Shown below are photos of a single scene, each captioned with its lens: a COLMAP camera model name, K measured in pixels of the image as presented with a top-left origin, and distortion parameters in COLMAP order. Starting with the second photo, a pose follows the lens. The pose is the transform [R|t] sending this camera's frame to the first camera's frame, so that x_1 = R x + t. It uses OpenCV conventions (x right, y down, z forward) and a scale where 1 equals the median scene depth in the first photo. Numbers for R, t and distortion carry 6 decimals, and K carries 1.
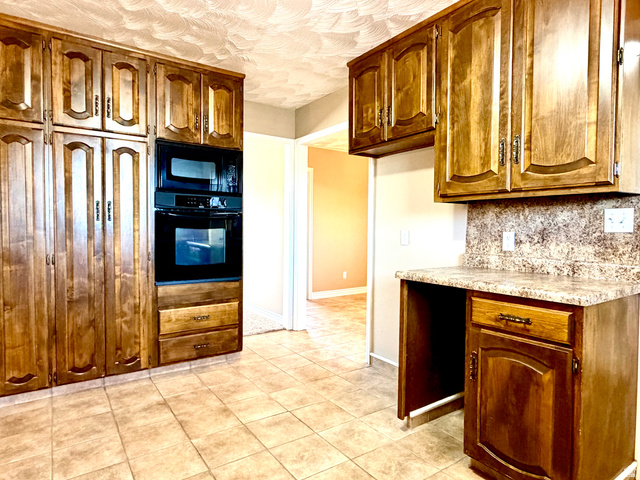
lens RADIAL K [[386.8, 0, 320.0], [0, 386.8, 240.0], [0, 0, 1]] dist [0.000050, -0.000120]
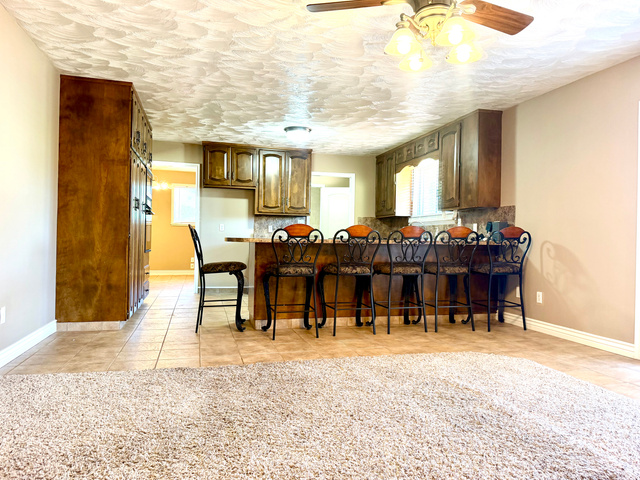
lens RADIAL K [[458.1, 0, 320.0], [0, 458.1, 240.0], [0, 0, 1]] dist [0.029718, -0.003693]
pose [[0.329956, 0.000153, 0.943996, -2.579454], [0.012964, 0.999905, -0.004694, 0.105078], [-0.943907, 0.013787, 0.329922, -0.480483]]
